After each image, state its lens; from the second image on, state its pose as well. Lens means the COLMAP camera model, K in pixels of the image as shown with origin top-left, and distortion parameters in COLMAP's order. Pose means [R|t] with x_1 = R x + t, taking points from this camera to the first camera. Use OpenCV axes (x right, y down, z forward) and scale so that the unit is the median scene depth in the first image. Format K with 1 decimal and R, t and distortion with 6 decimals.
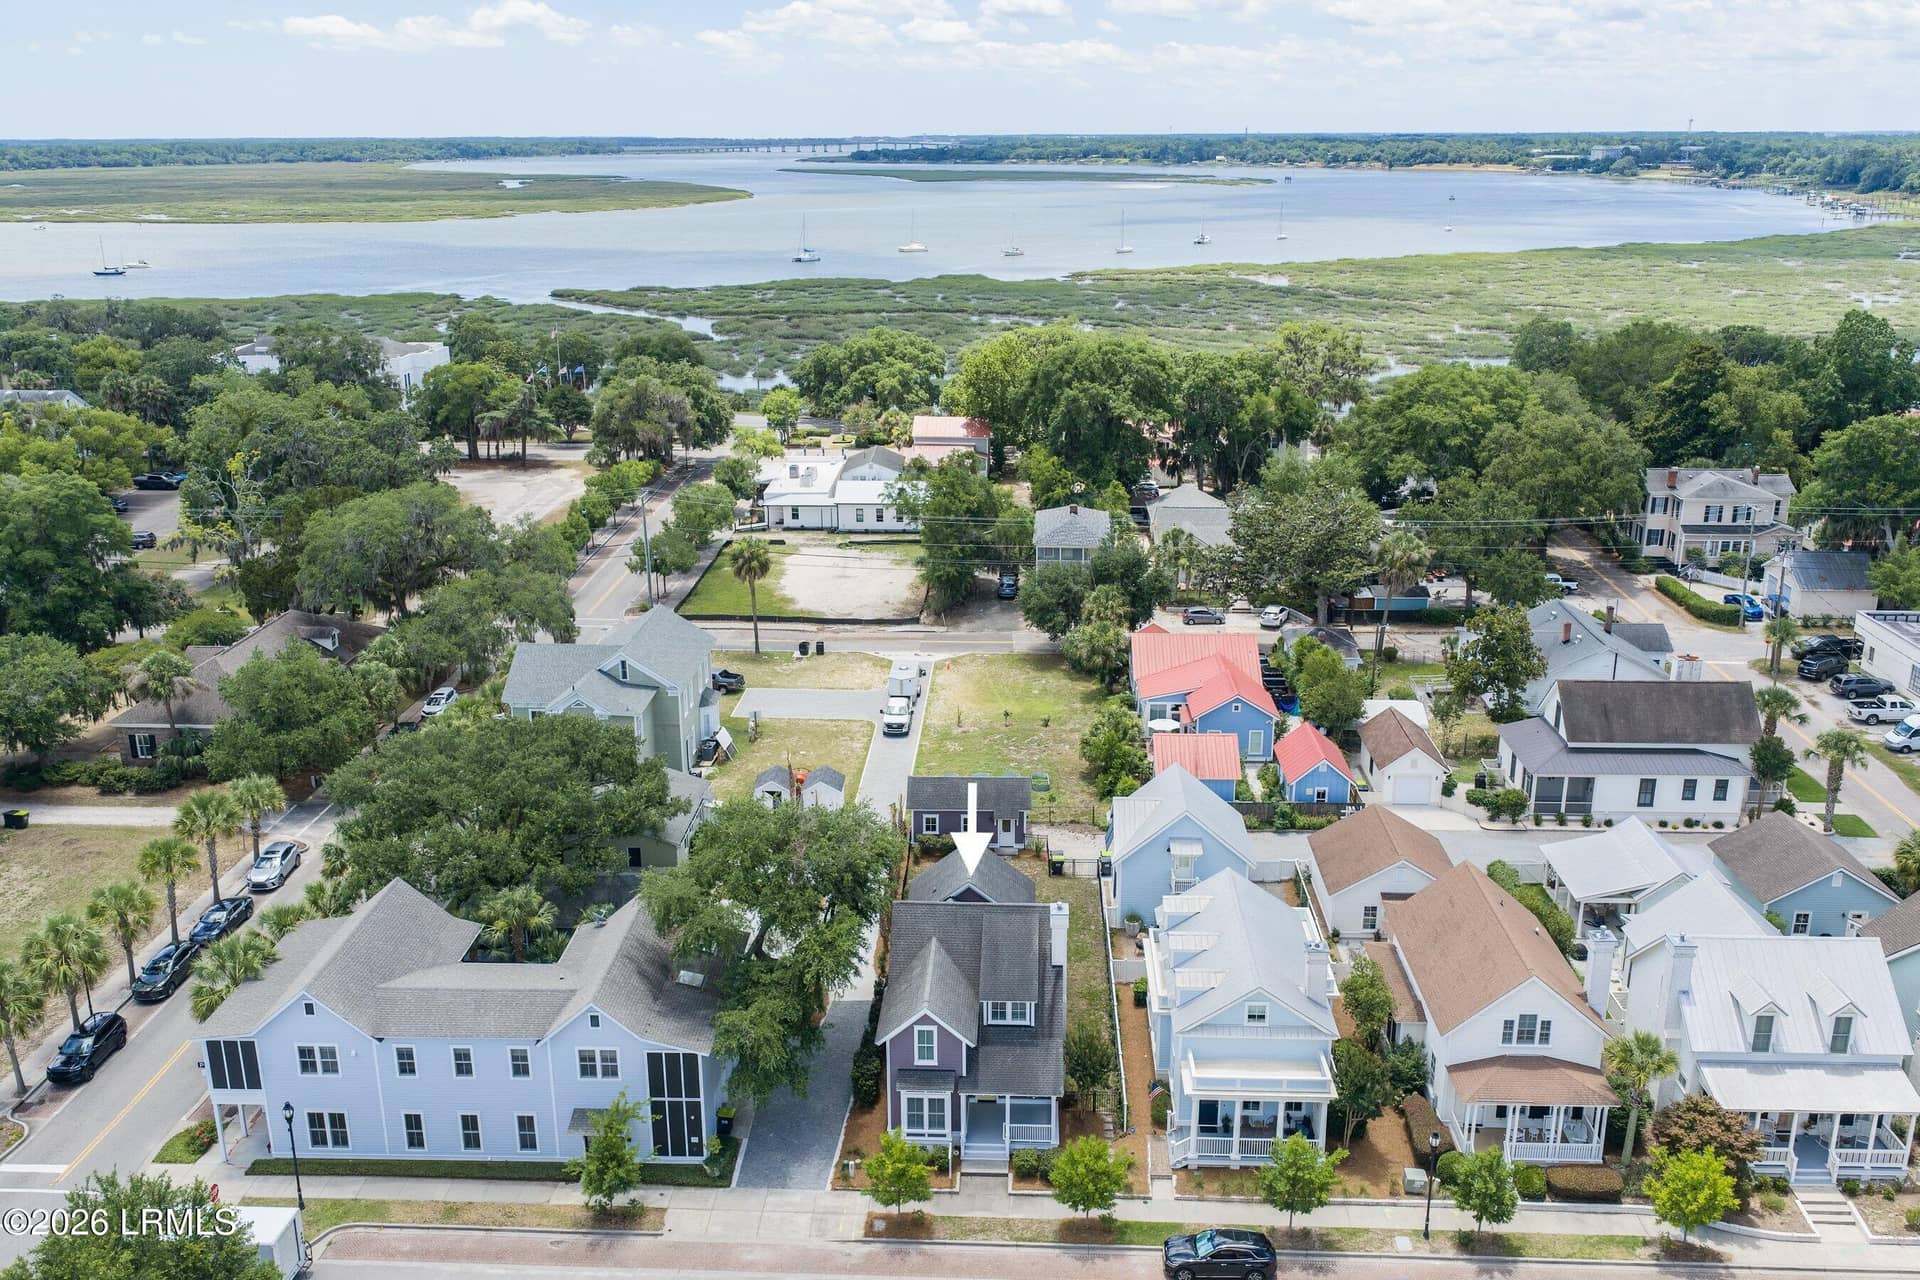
lens RADIAL K [[1602.9, 0, 972.6], [0, 1602.9, 639.8], [0, 0, 1]] dist [0.015382, -0.027992]
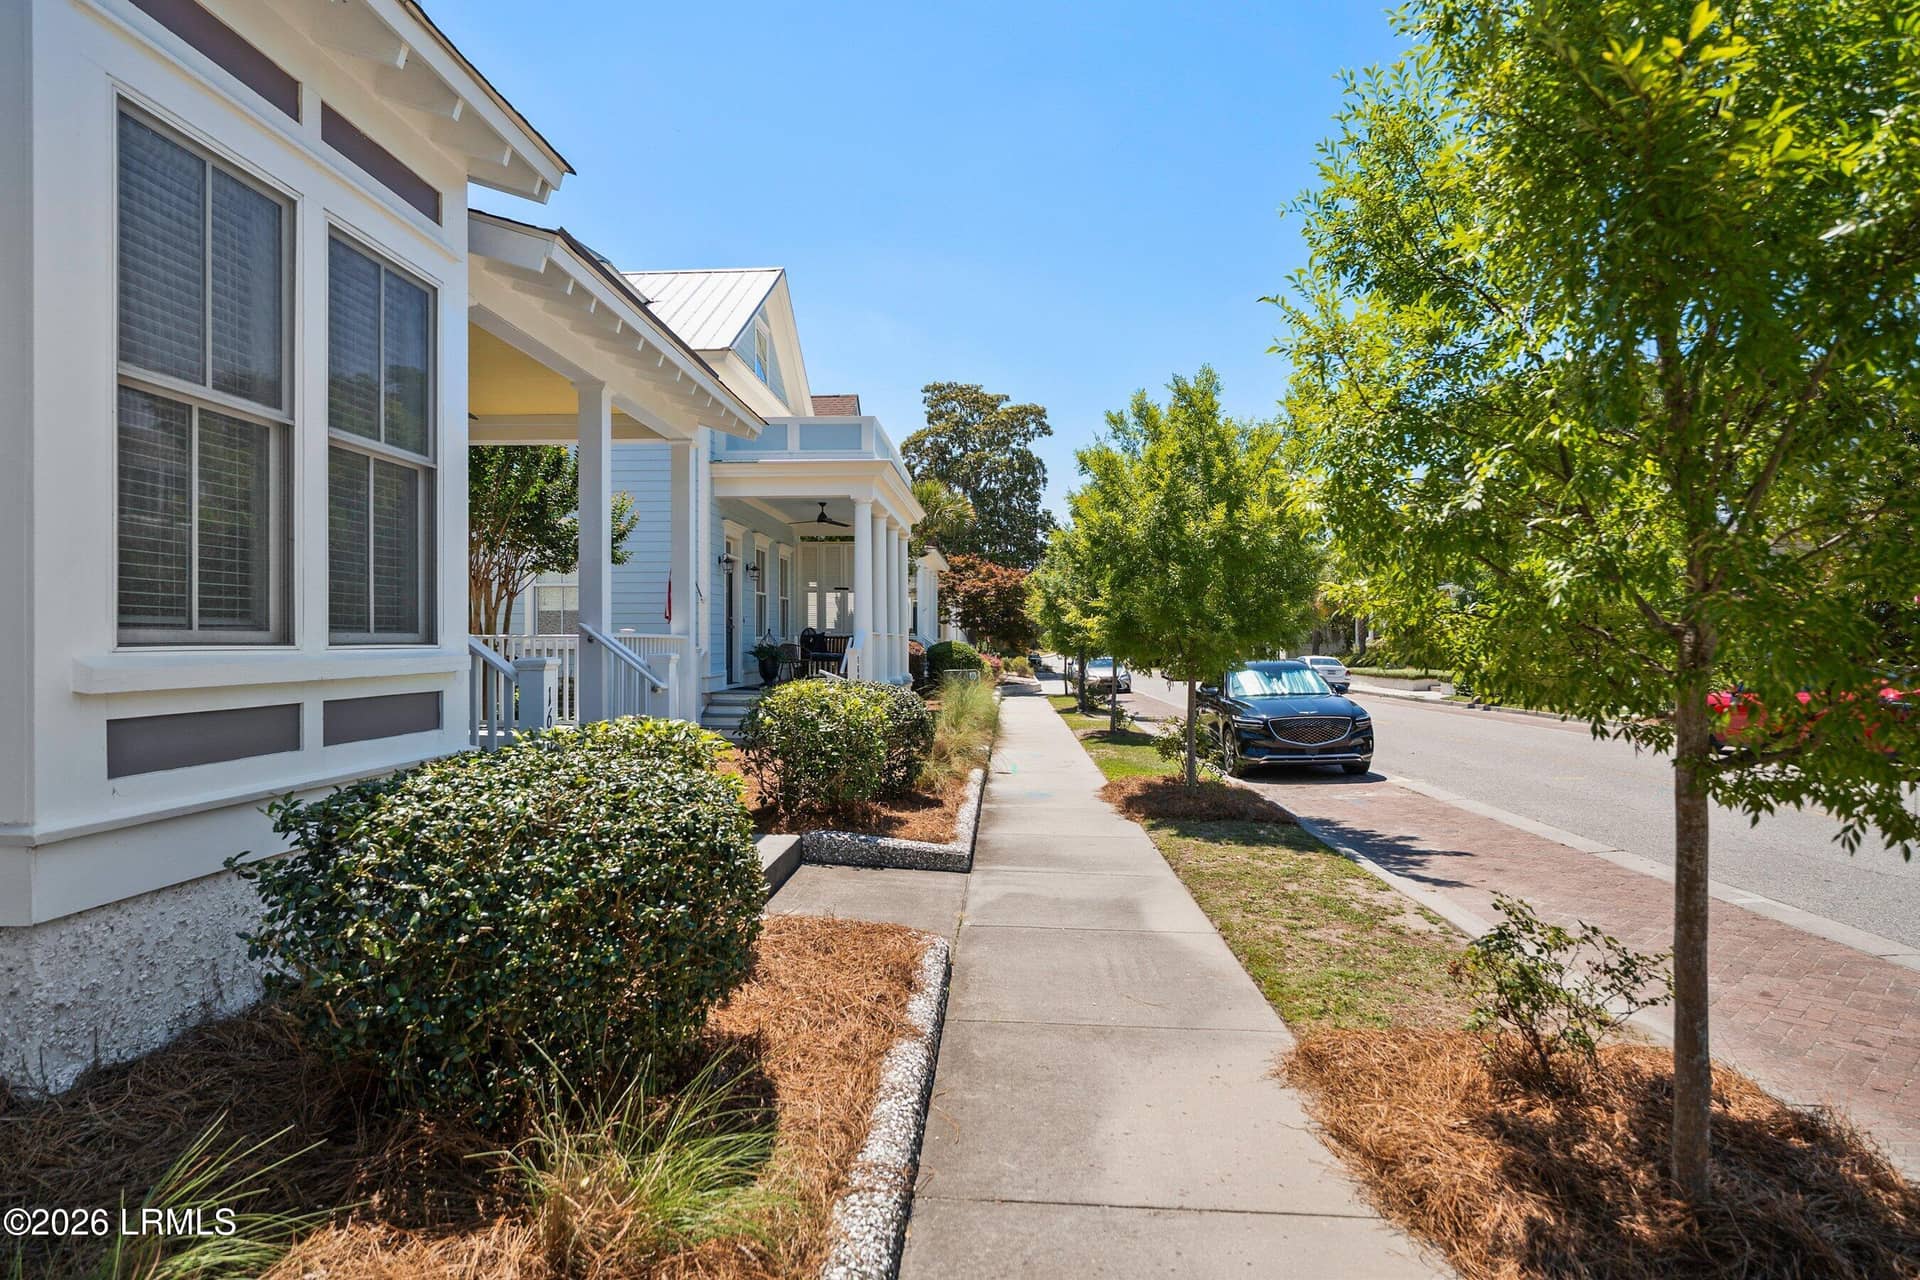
lens RADIAL K [[1025.4, 0, 961.0], [0, 1025.4, 641.9], [0, 0, 1]] dist [0.005027, -0.000381]
pose [[0.001780, 0.001145, 0.999998, -0.056537], [0.301544, 0.953451, -0.001628, 0.216312], [-0.953451, 0.301546, 0.001352, 0.664637]]
